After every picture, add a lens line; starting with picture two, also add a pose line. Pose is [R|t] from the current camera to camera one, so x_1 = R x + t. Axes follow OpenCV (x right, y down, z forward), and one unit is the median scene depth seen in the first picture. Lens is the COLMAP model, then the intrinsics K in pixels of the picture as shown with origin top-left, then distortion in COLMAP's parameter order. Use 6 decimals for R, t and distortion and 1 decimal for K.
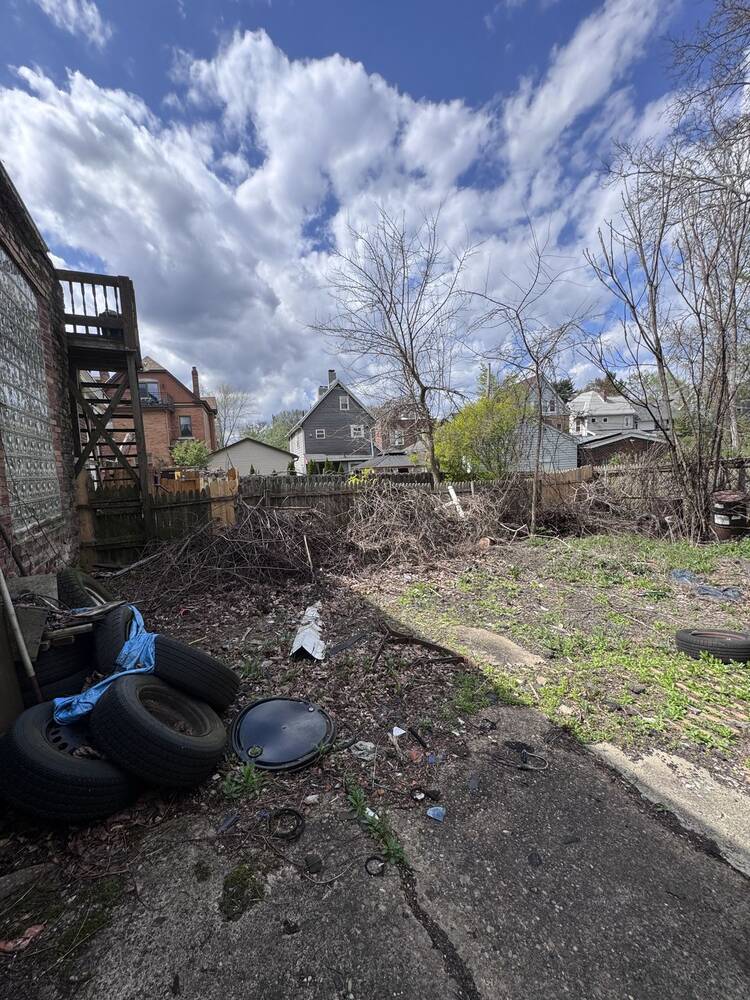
lens RADIAL K [[399.0, 0, 375.0], [0, 399.0, 500.0], [0, 0, 1]] dist [-0.002245, 0.000241]
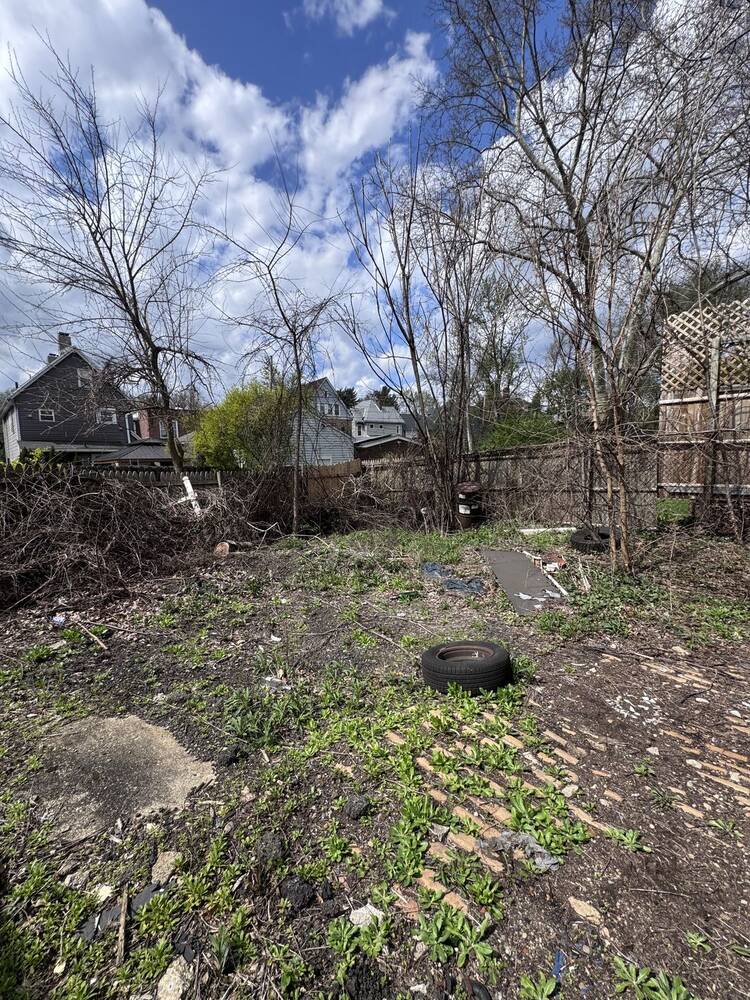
lens RADIAL K [[399.0, 0, 375.0], [0, 399.0, 500.0], [0, 0, 1]] dist [-0.002245, 0.000241]
pose [[0.877758, -0.019037, 0.478725, 0.164942], [0.021022, 0.999778, 0.001212, 0.019190], [-0.478642, 0.009000, 0.877964, 0.194561]]
